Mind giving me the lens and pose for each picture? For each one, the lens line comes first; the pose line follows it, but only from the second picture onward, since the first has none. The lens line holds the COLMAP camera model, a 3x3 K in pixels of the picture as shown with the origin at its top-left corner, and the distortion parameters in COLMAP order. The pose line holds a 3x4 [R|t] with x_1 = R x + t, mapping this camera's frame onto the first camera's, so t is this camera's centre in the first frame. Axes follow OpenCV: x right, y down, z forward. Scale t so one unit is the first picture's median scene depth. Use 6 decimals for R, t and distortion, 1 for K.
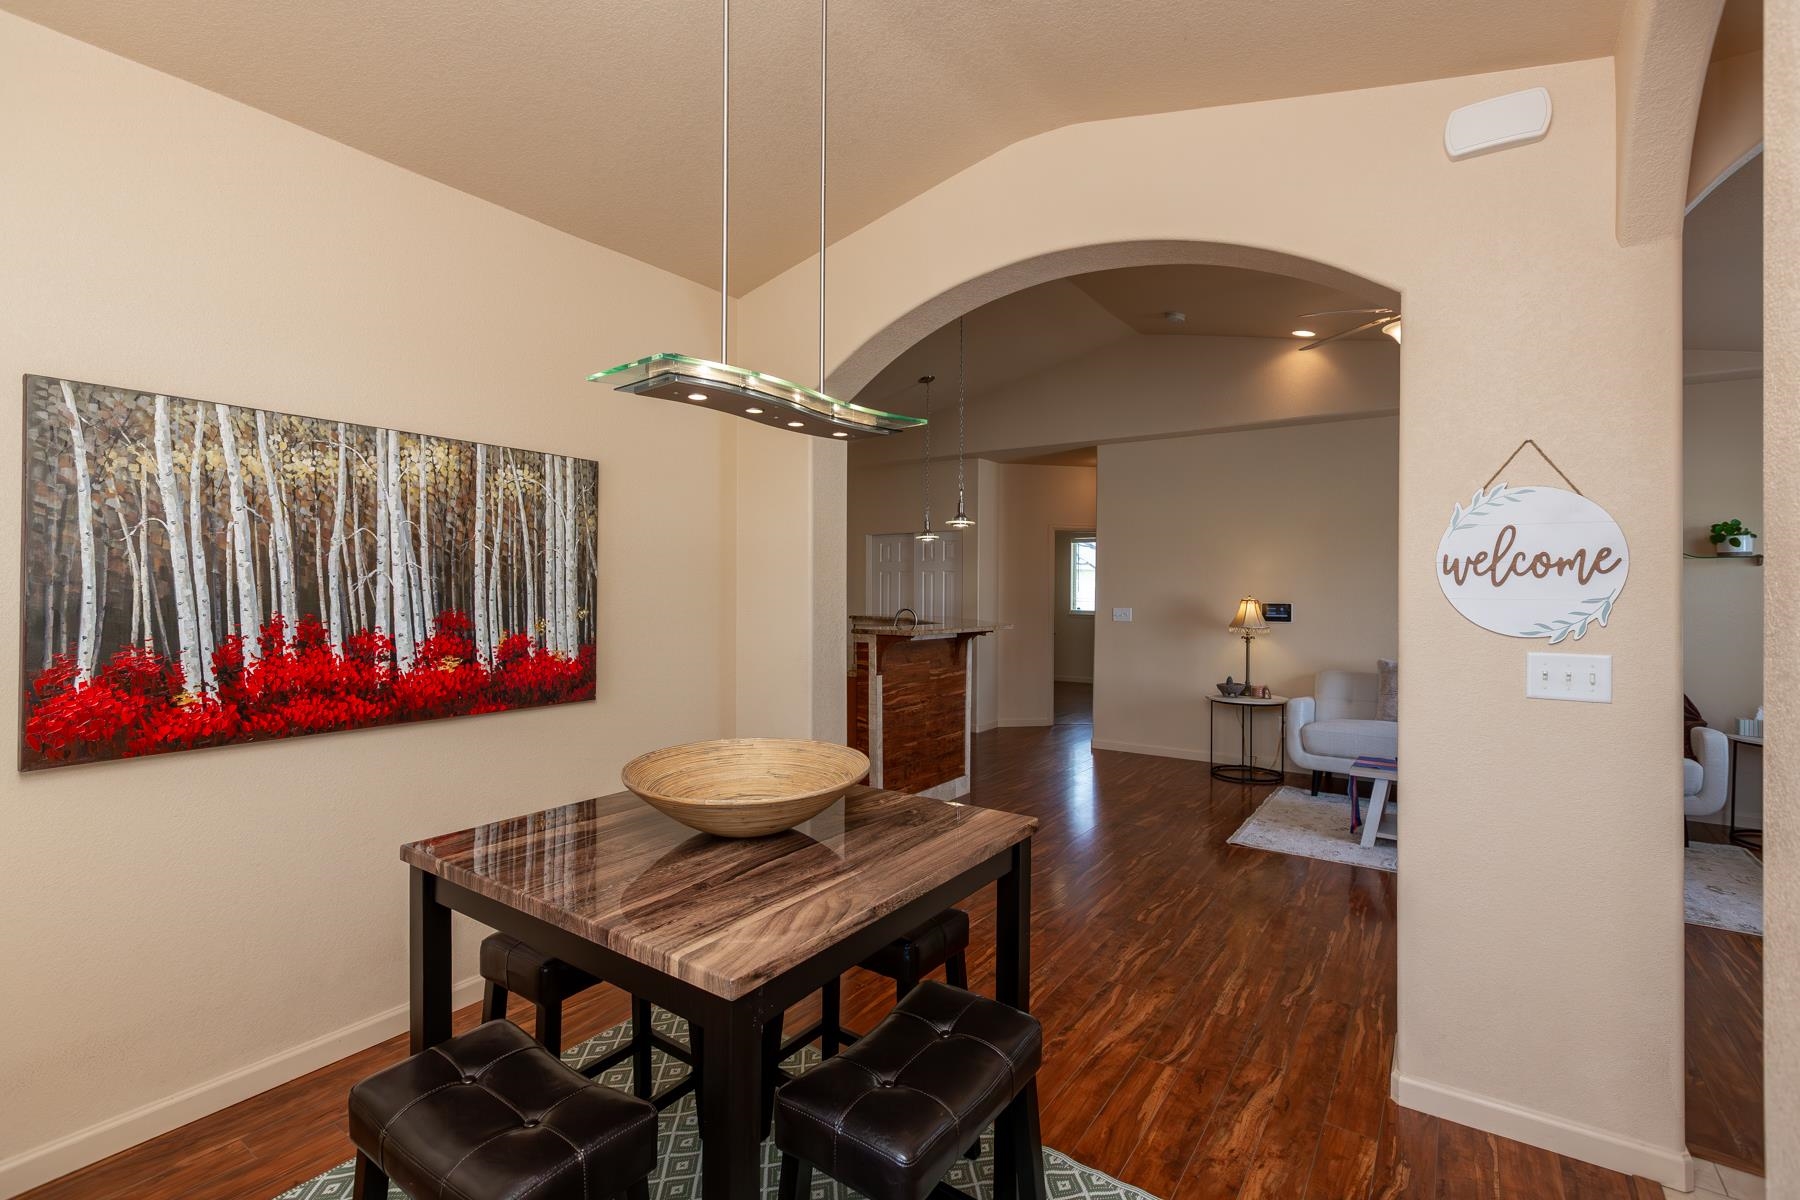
lens RADIAL K [[818.8, 0, 864.4], [0, 818.8, 594.0], [0, 0, 1]] dist [0.002592, 0.000816]
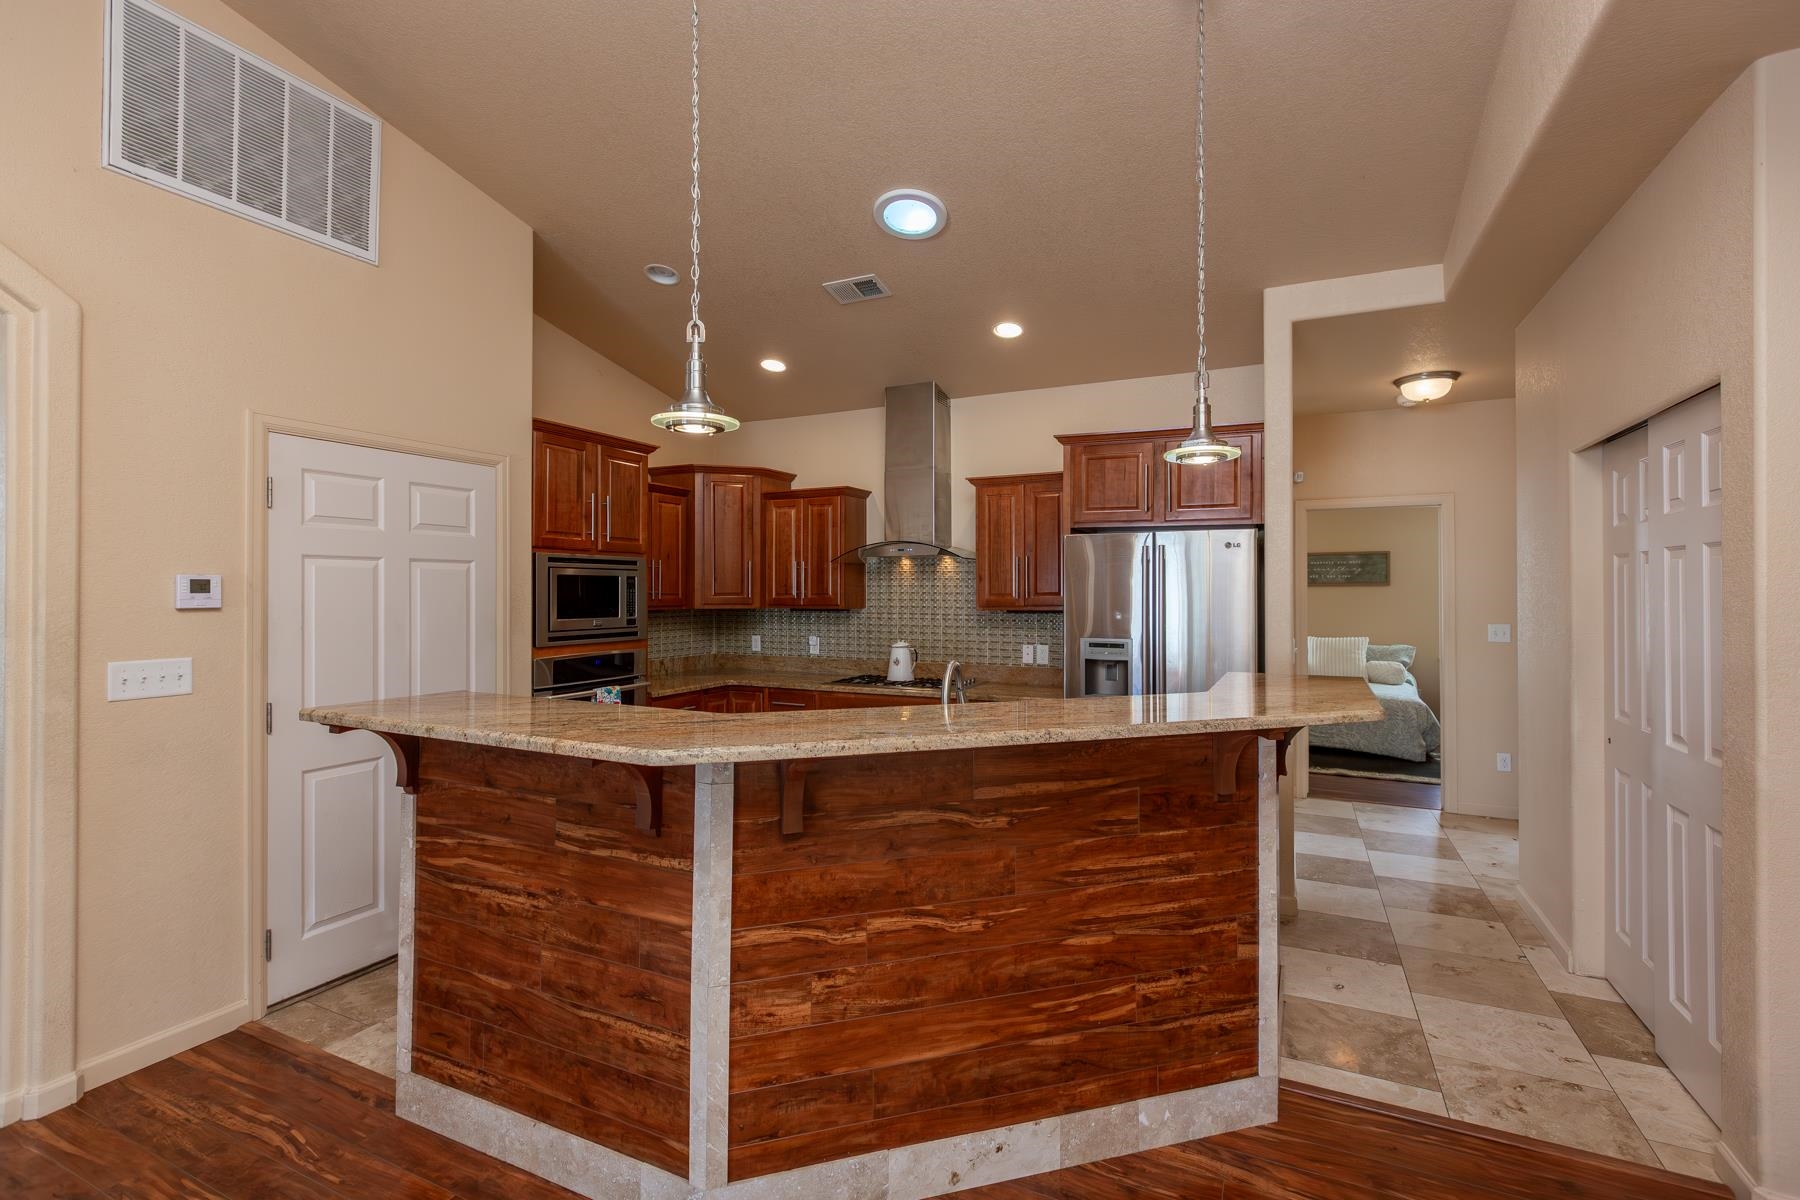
lens RADIAL K [[818.8, 0, 900.5], [0, 818.8, 587.7], [0, 0, 1]] dist [0.002592, 0.000816]
pose [[0.189552, -0.007136, -0.981845, 0.913646], [-0.001347, 0.999971, -0.007528, -0.031007], [0.981870, 0.002749, 0.189537, 1.995690]]
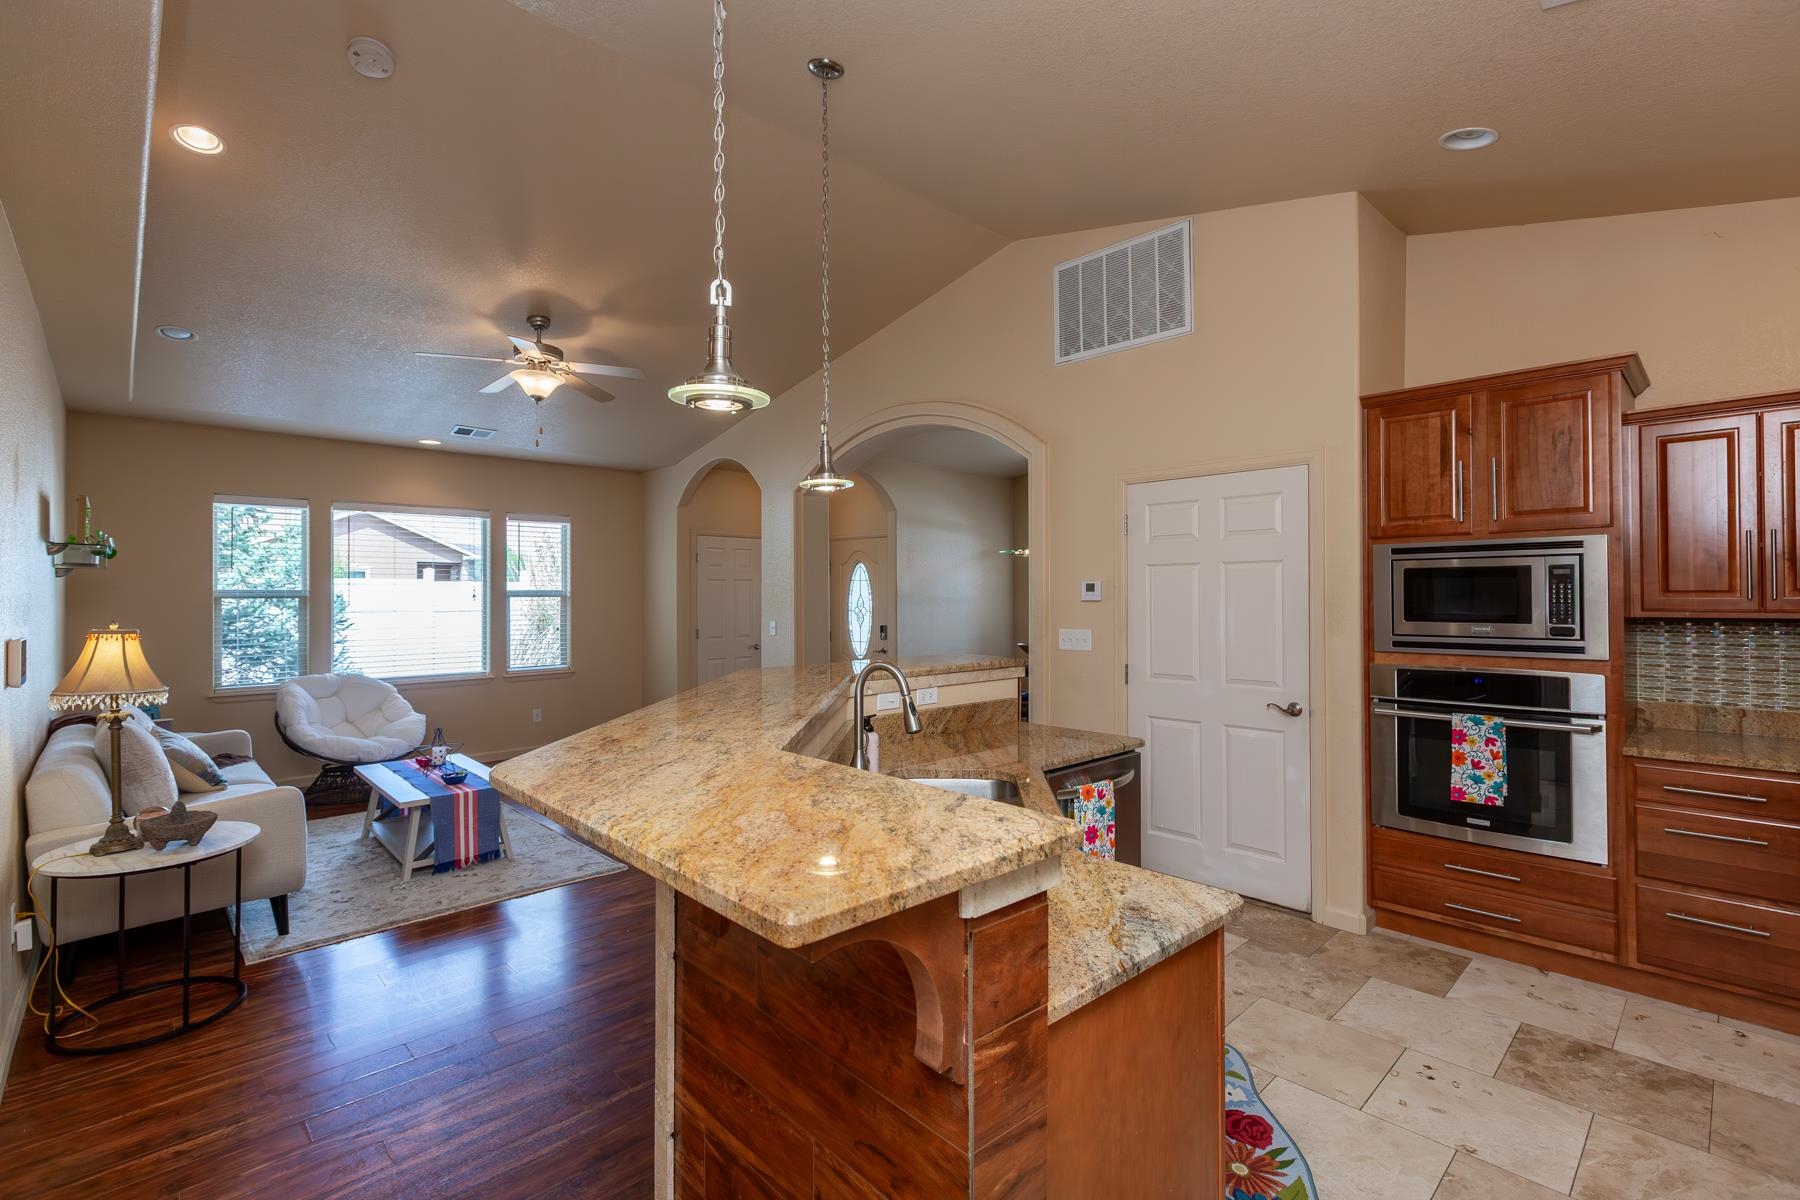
lens RADIAL K [[818.8, 0, 891.6], [0, 818.8, 593.0], [0, 0, 1]] dist [0.002592, 0.000816]
pose [[-0.983350, 0.000986, 0.181718, -0.058412], [0.000624, 0.999998, -0.002052, -0.025644], [-0.181720, -0.001904, -0.983349, 2.989906]]
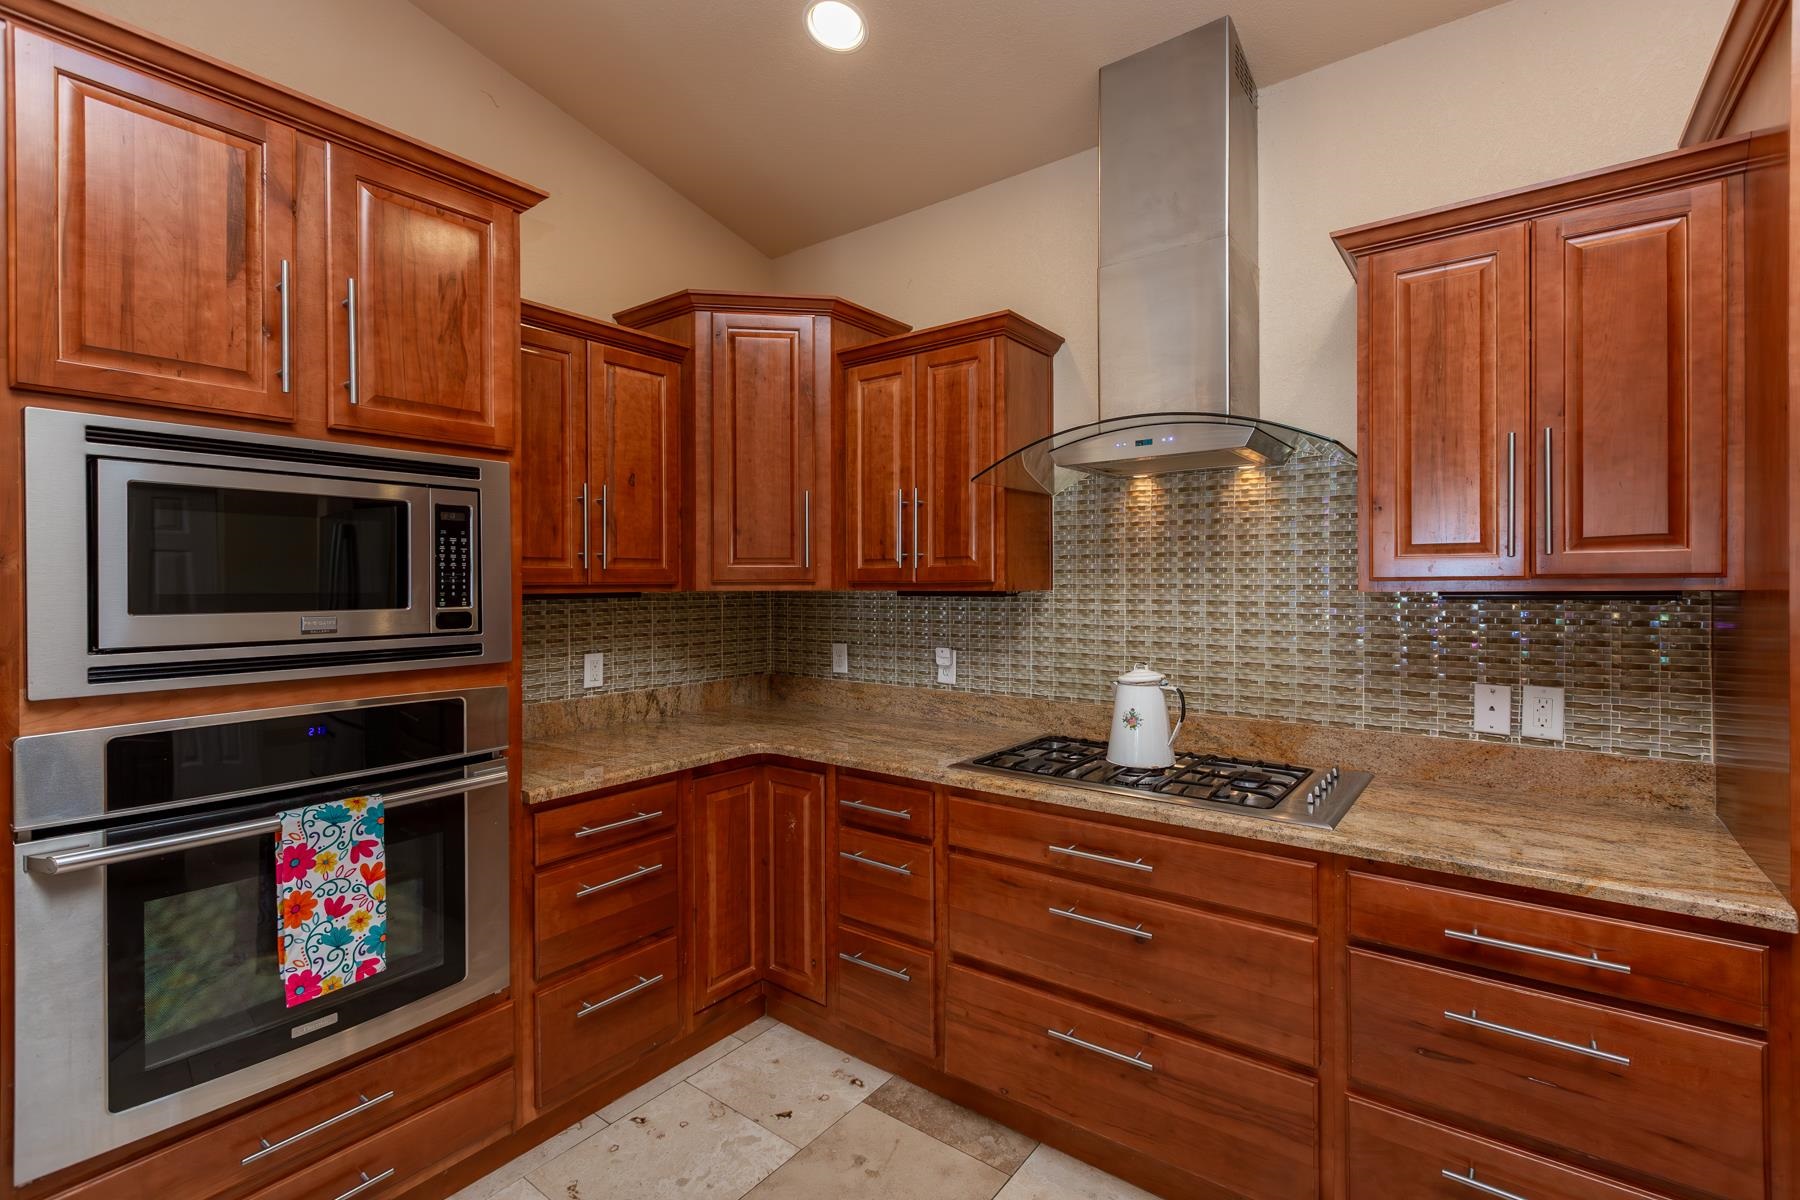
lens RADIAL K [[818.8, 0, 913.0], [0, 818.8, 583.8], [0, 0, 1]] dist [0.002592, 0.000816]
pose [[-0.009408, -0.001232, -0.999955, -0.108509], [0.001982, 0.999997, -0.001250, -0.002765], [0.999954, -0.001993, -0.009405, 2.137986]]
